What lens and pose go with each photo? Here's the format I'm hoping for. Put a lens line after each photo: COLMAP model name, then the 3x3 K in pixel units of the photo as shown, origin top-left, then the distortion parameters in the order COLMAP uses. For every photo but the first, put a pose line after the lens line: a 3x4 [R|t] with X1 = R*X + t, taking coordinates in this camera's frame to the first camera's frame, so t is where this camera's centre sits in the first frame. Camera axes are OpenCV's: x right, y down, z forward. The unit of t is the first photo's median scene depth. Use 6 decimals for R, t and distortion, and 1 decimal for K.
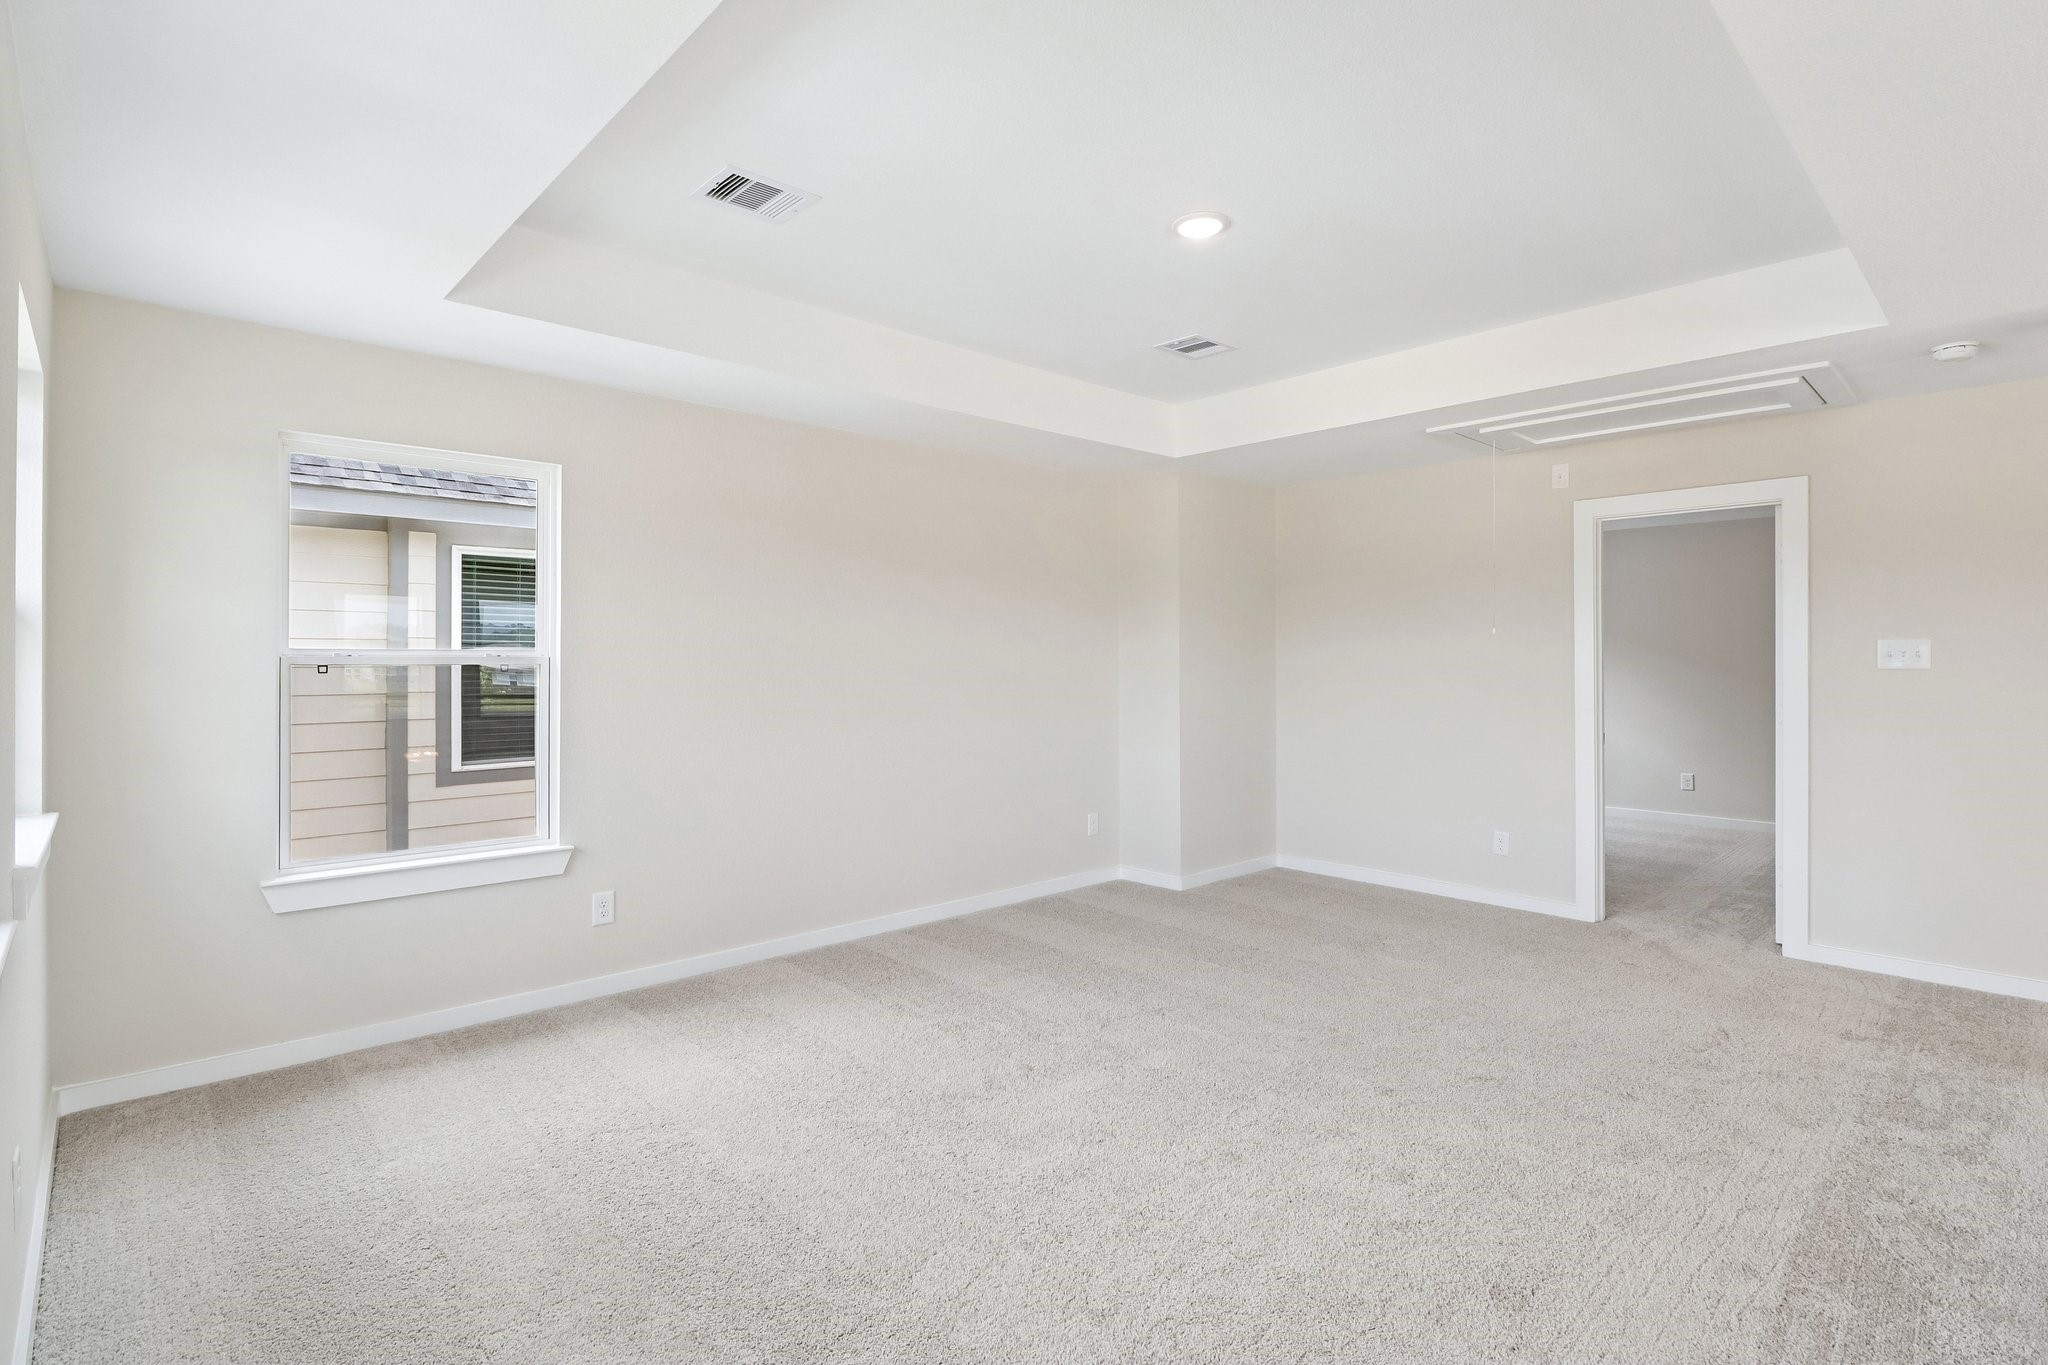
lens RADIAL K [[985.3, 0, 1028.0], [0, 985.3, 653.2], [0, 0, 1]] dist [0.002792, -0.011900]
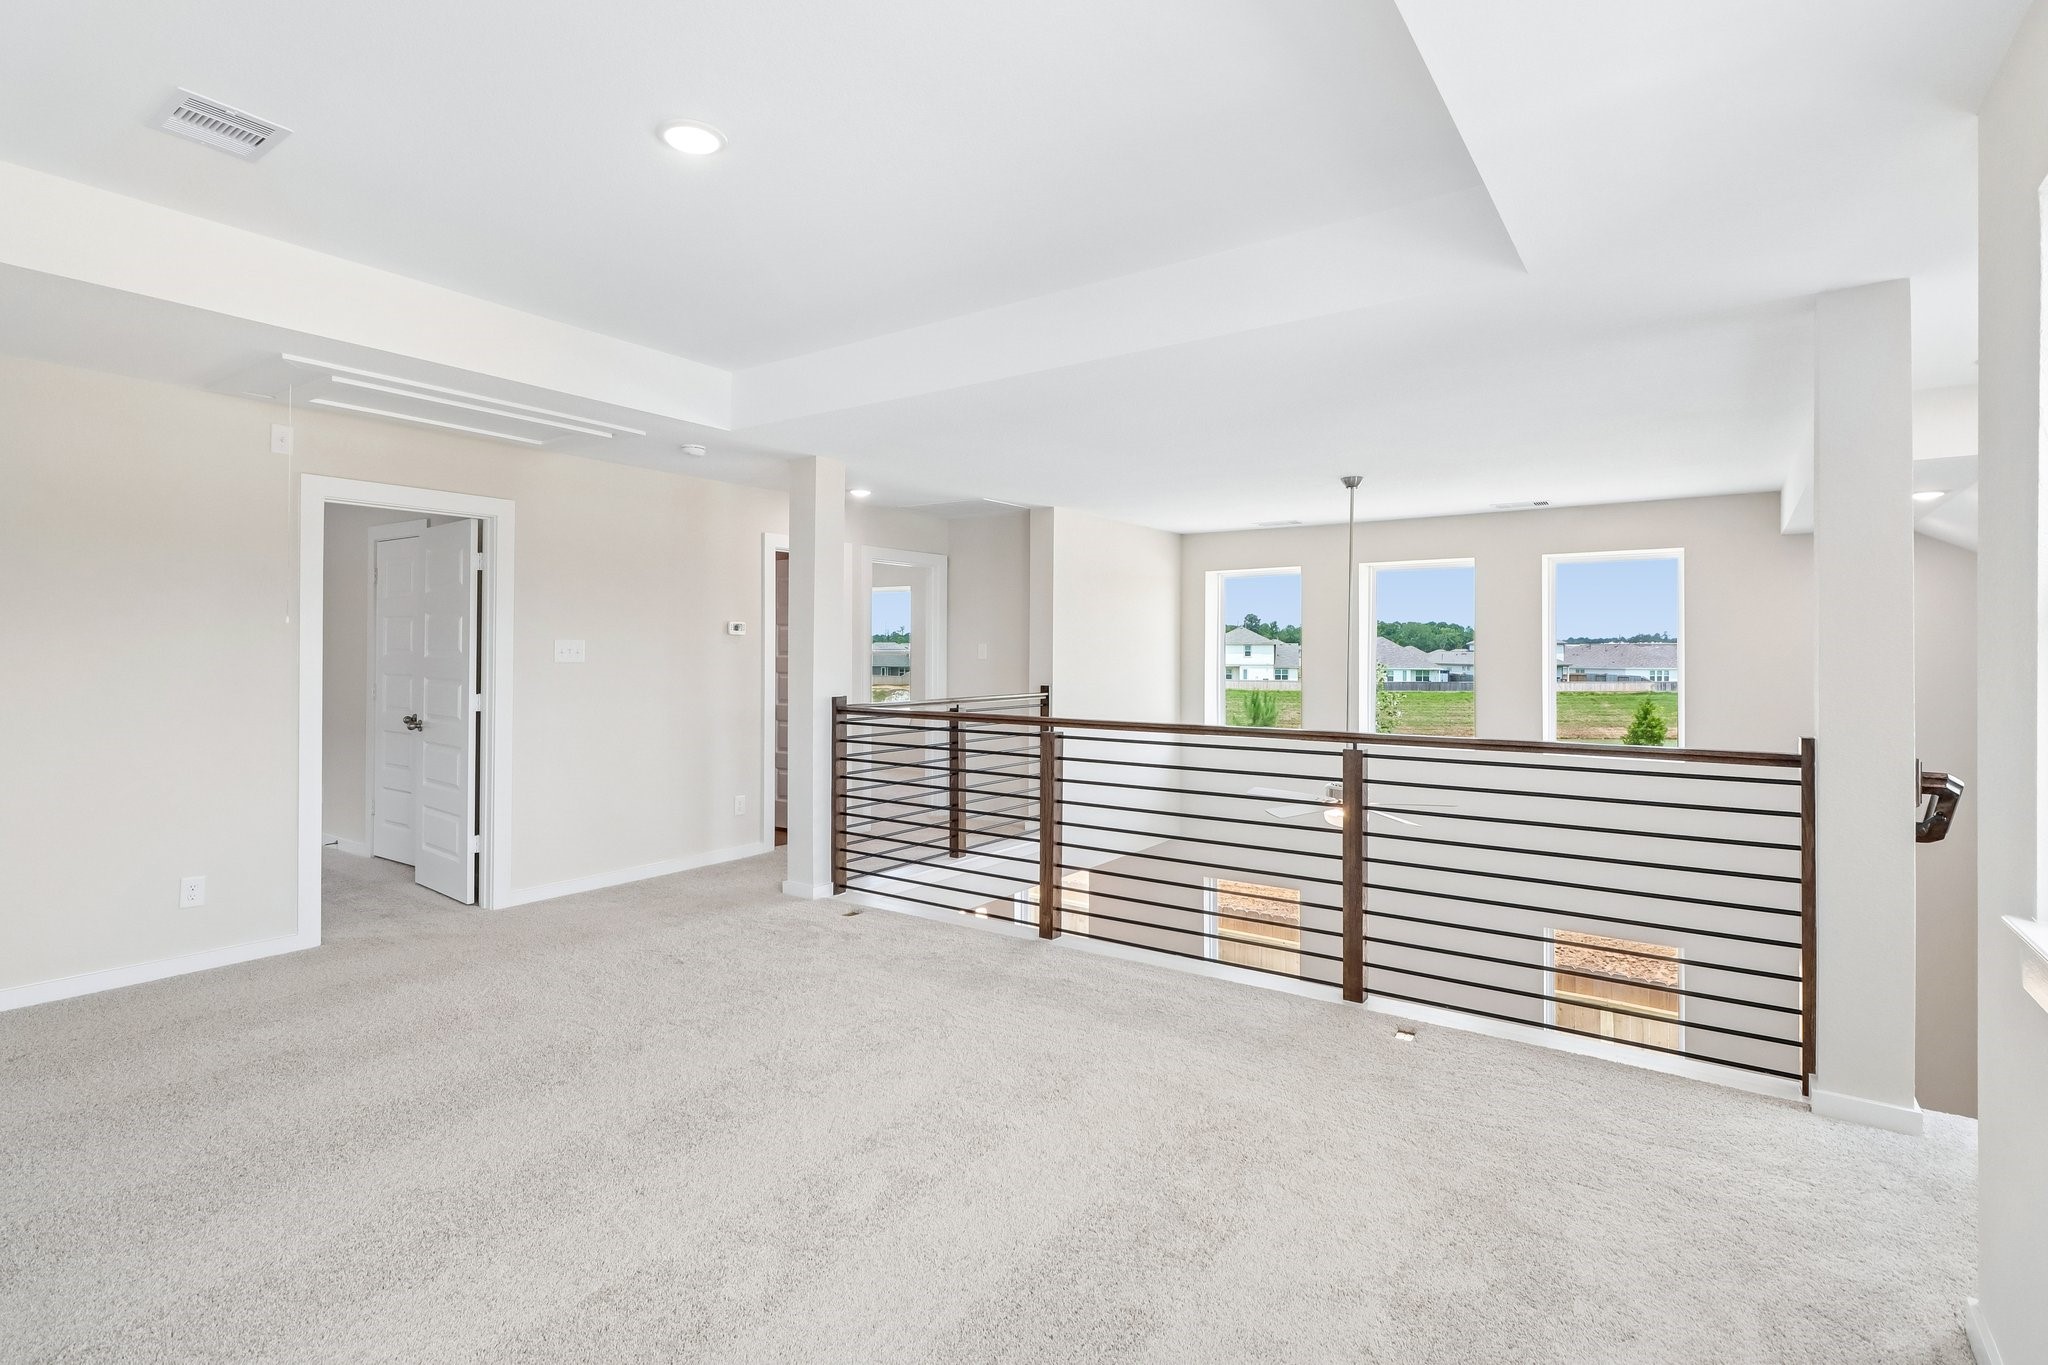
lens RADIAL K [[975.5, 0, 1035.4], [0, 975.5, 656.6], [0, 0, 1]] dist [-0.001147, -0.013286]
pose [[-0.215523, 0.002552, 0.976495, -0.523793], [-0.005424, 0.999978, -0.003810, 0.009928], [-0.976484, -0.006117, -0.215505, 0.672495]]
